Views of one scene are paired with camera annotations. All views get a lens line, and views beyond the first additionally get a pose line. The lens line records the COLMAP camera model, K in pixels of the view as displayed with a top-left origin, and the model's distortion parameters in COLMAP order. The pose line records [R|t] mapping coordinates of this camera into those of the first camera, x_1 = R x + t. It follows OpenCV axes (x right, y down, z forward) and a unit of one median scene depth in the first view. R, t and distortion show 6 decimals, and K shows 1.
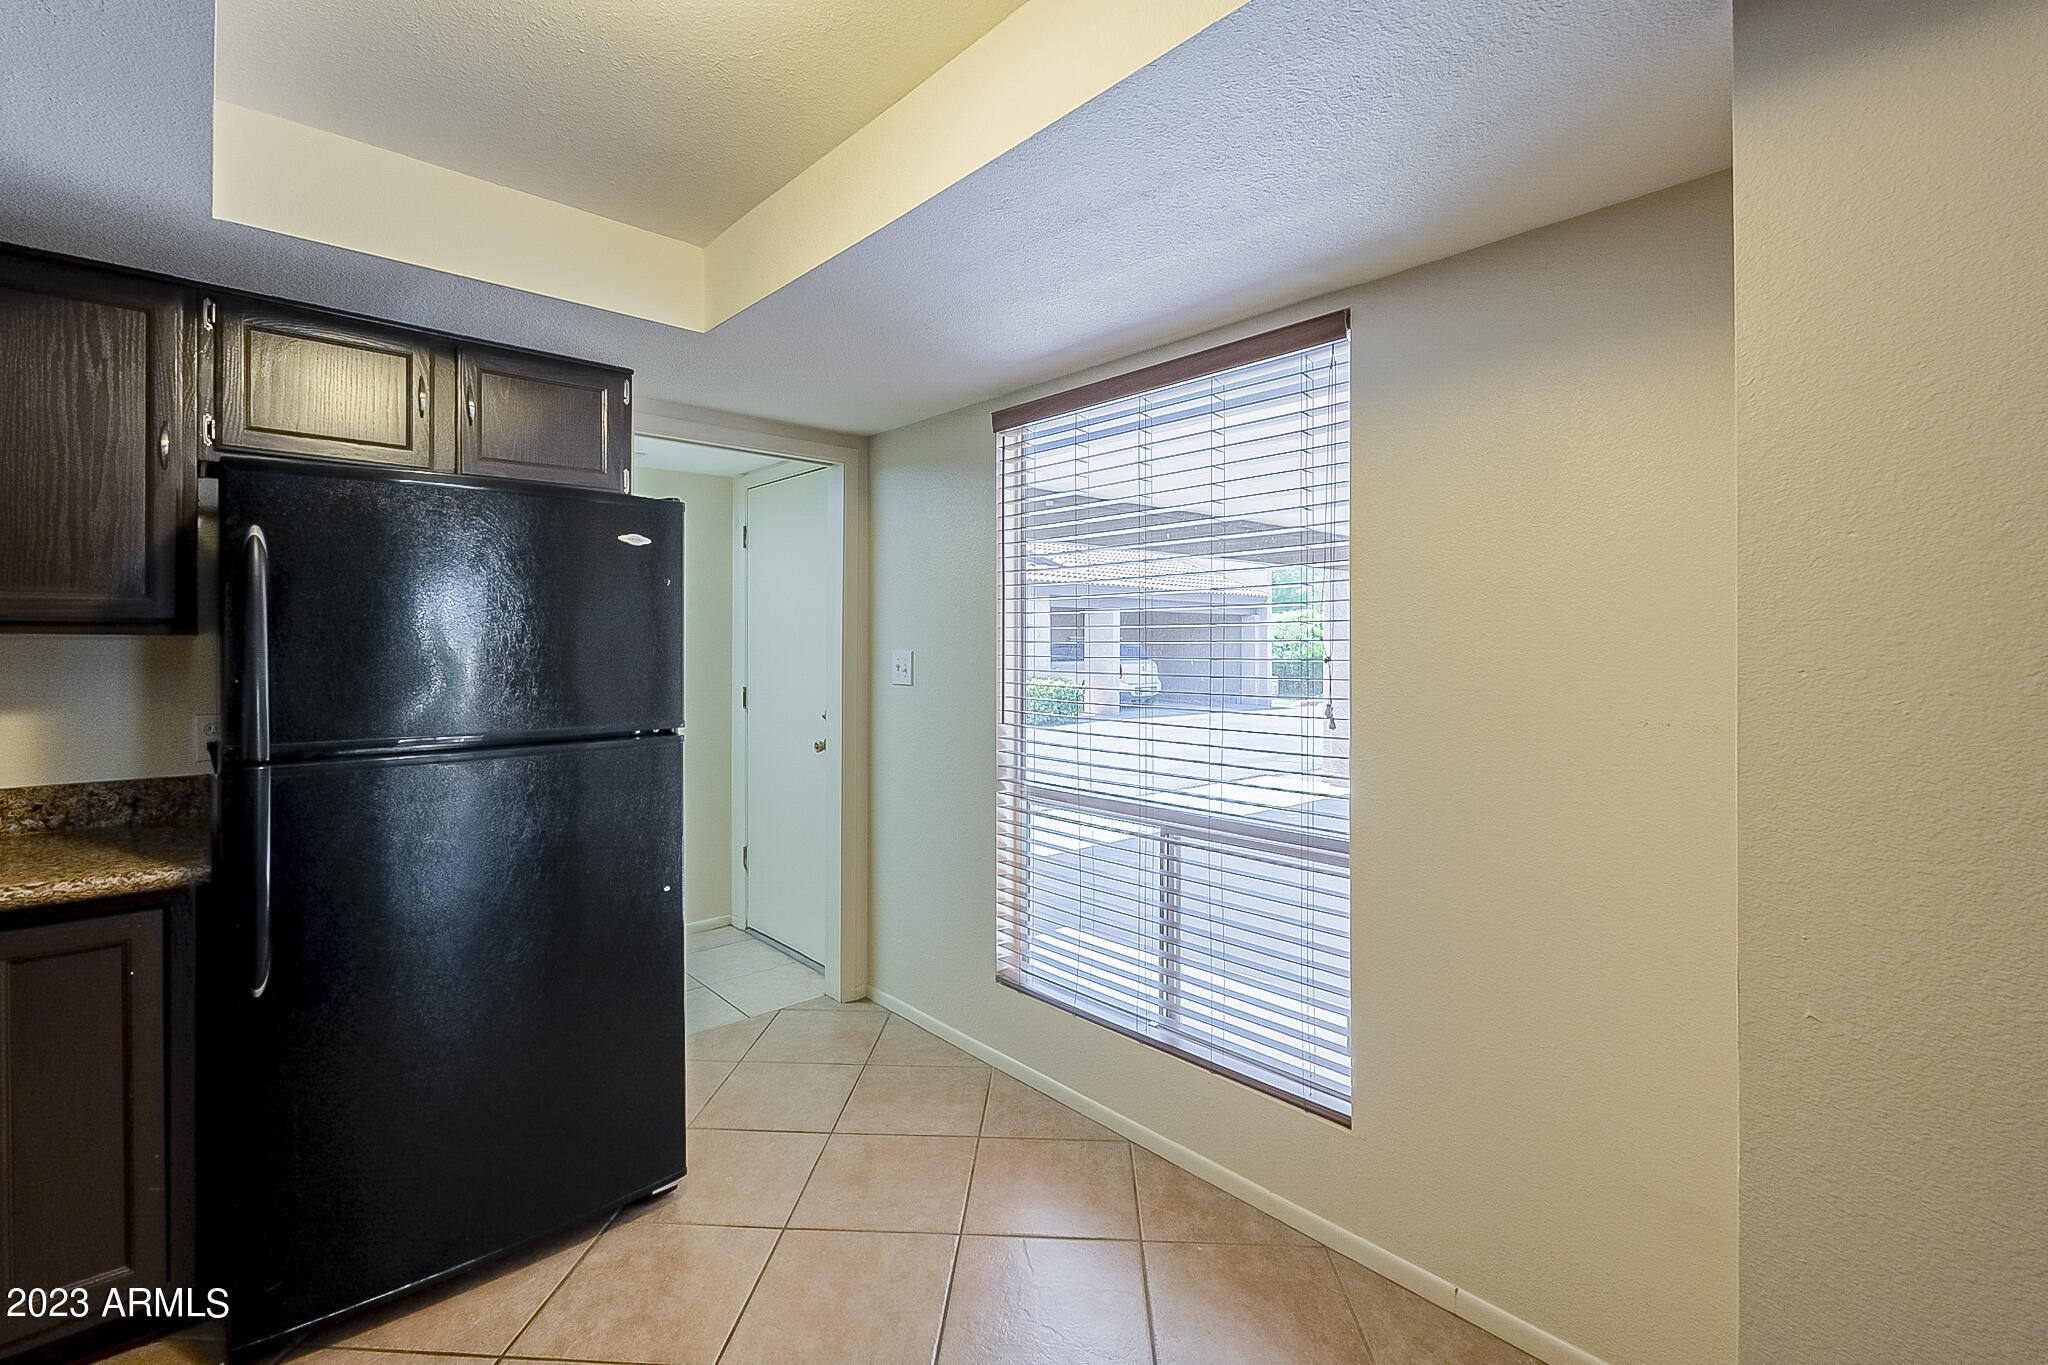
lens RADIAL K [[910.9, 0, 1028.1], [0, 910.9, 640.4], [0, 0, 1]] dist [-0.006601, 0.000993]
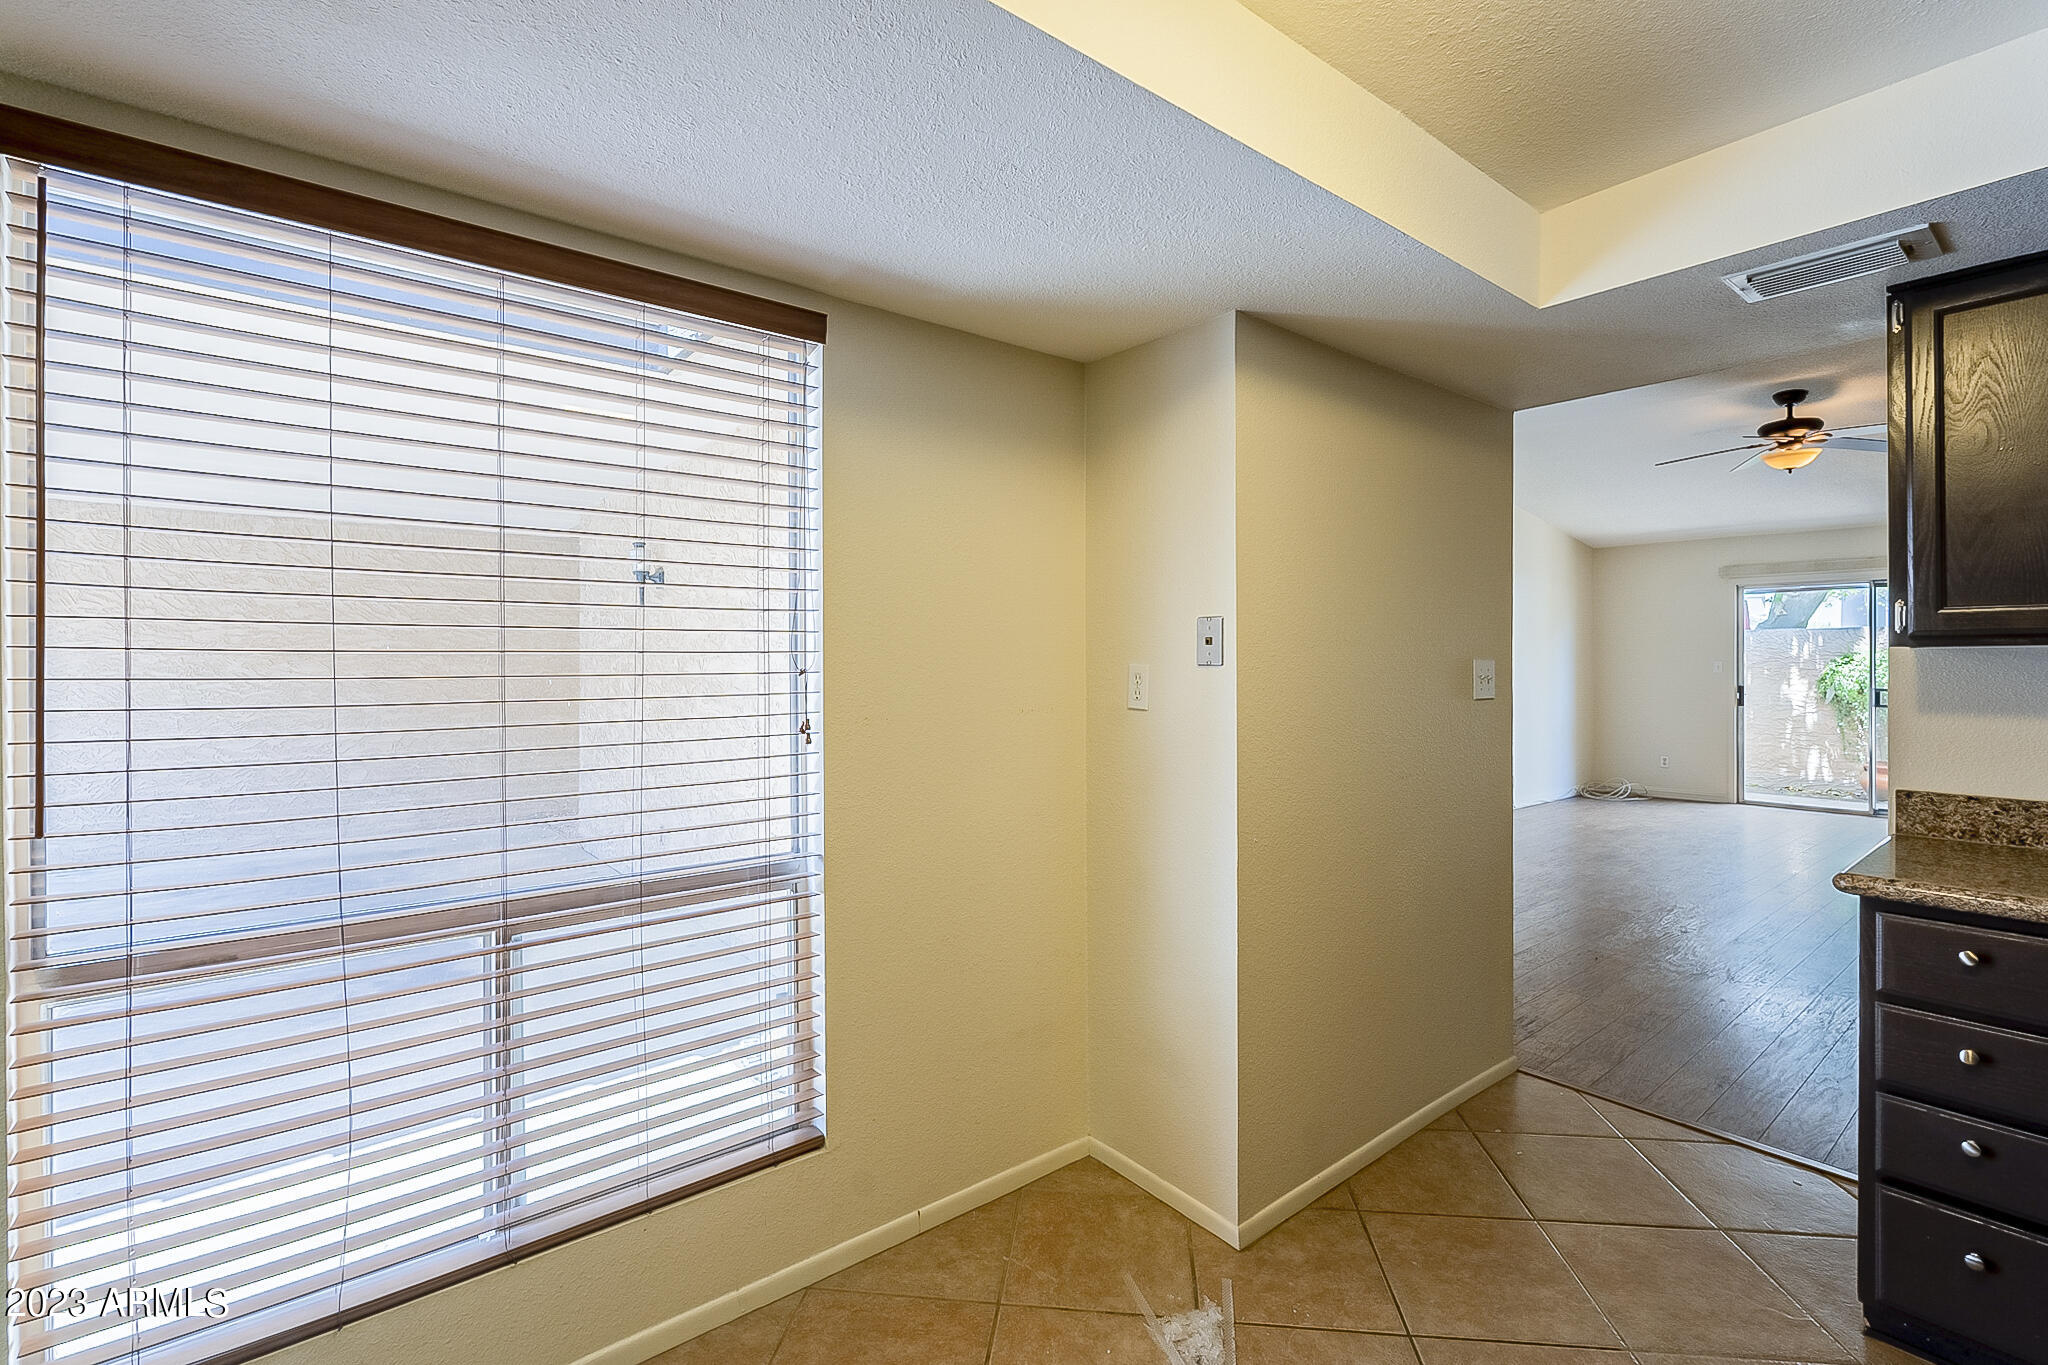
lens RADIAL K [[910.9, 0, 1049.8], [0, 910.9, 661.8], [0, 0, 1]] dist [-0.006601, 0.000993]
pose [[0.051402, -0.001654, 0.998677, -0.541944], [-0.003897, 0.999991, 0.001857, 0.006002], [-0.998670, -0.003987, 0.051395, 0.618403]]
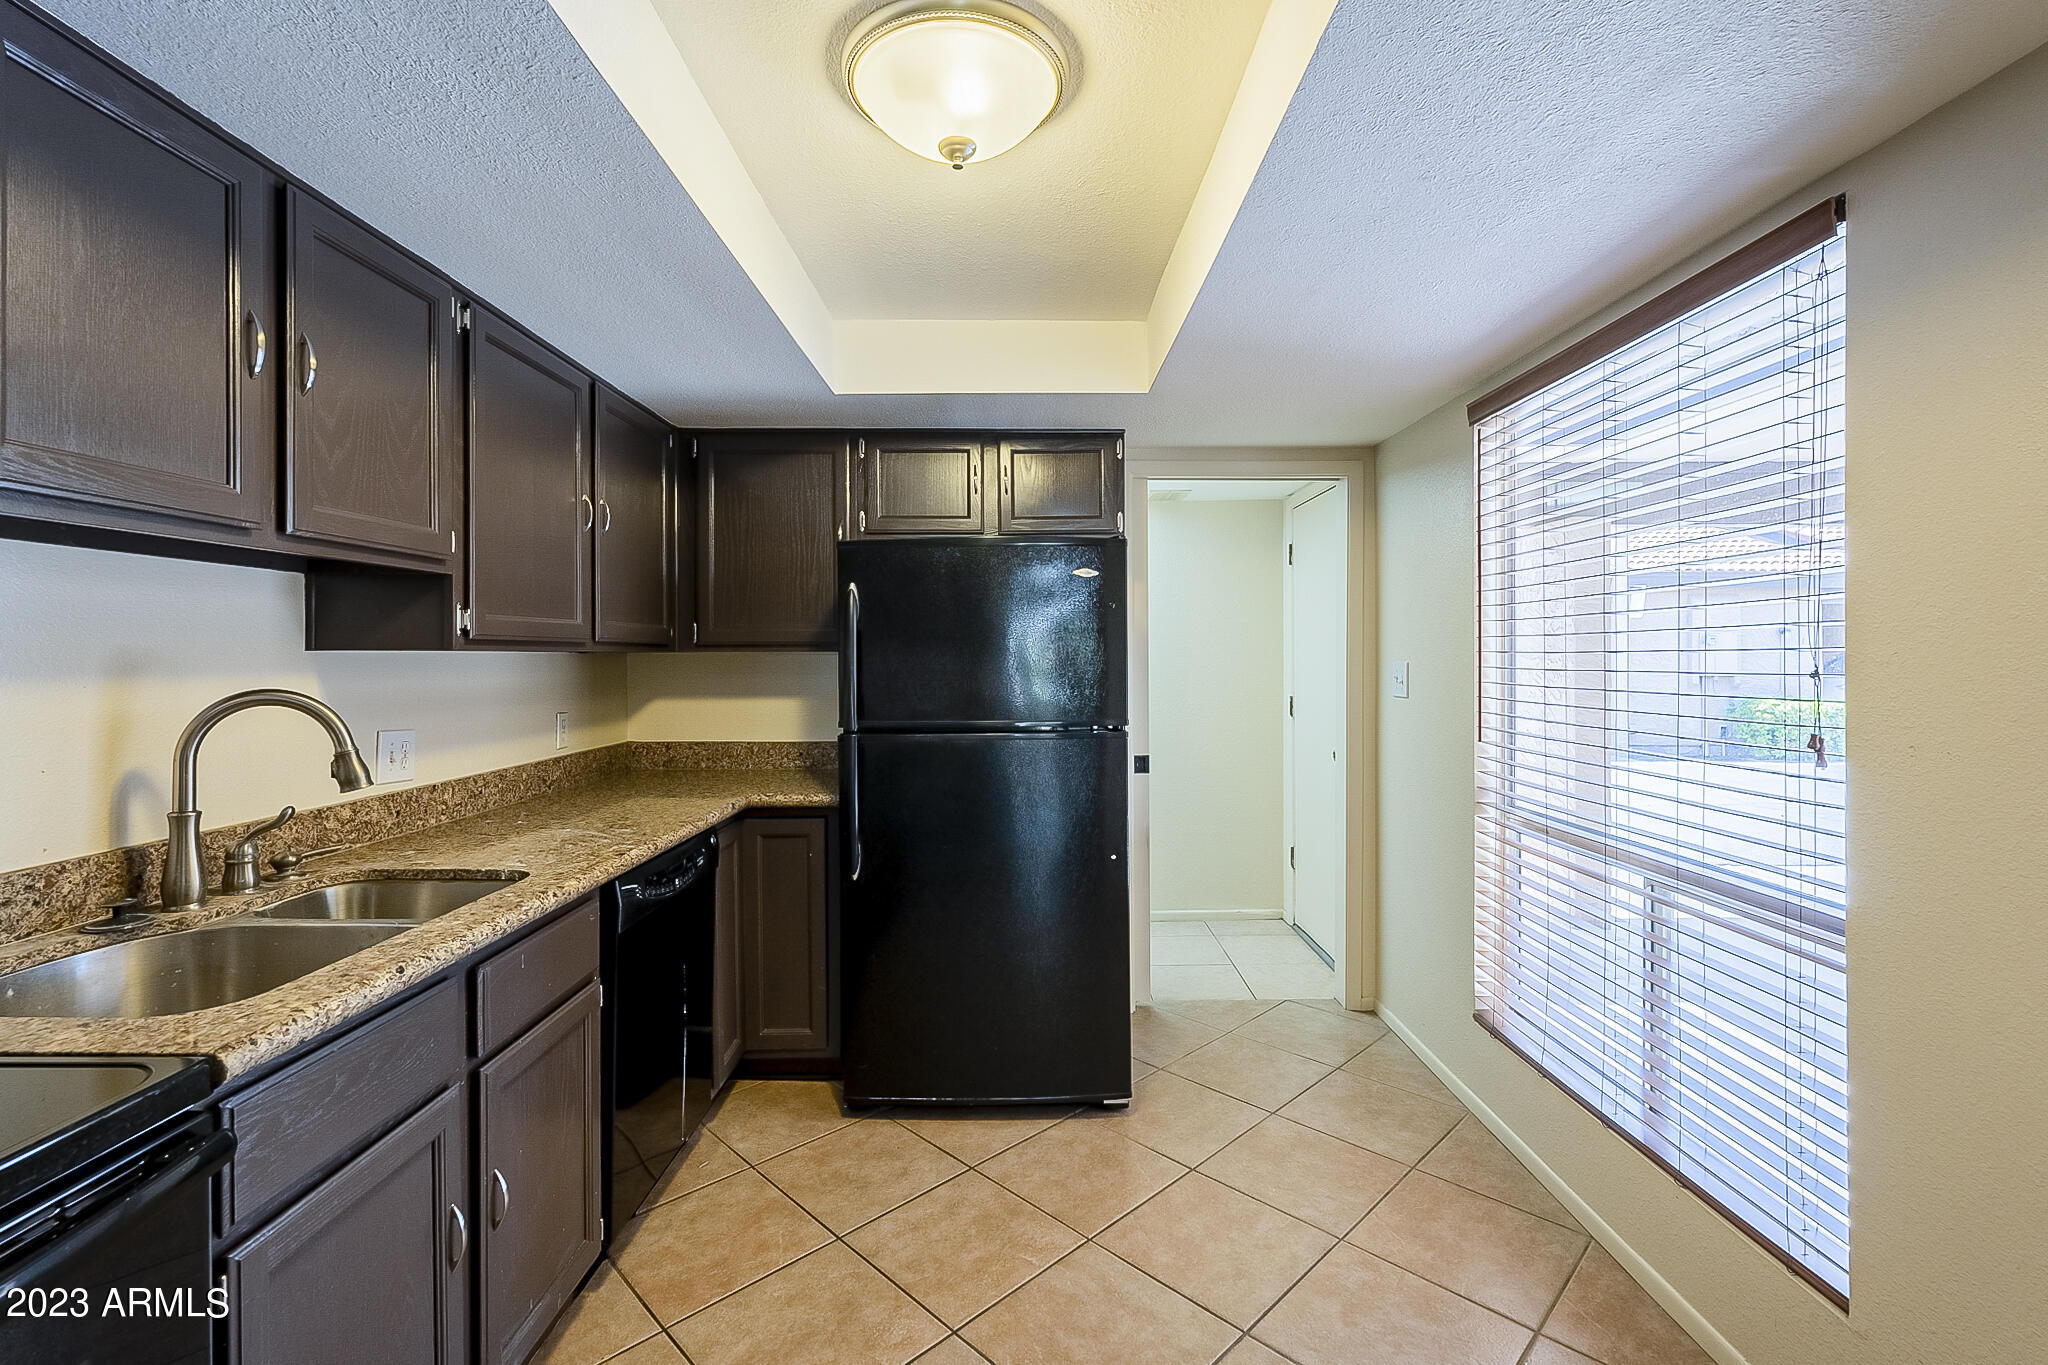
lens RADIAL K [[910.9, 0, 1025.0], [0, 910.9, 656.6], [0, 0, 1]] dist [-0.006601, 0.000993]
pose [[0.740779, -0.003445, -0.671740, 0.311464], [0.007026, 0.999972, 0.002620, 0.000143], [0.671712, -0.006661, 0.740782, 0.017096]]
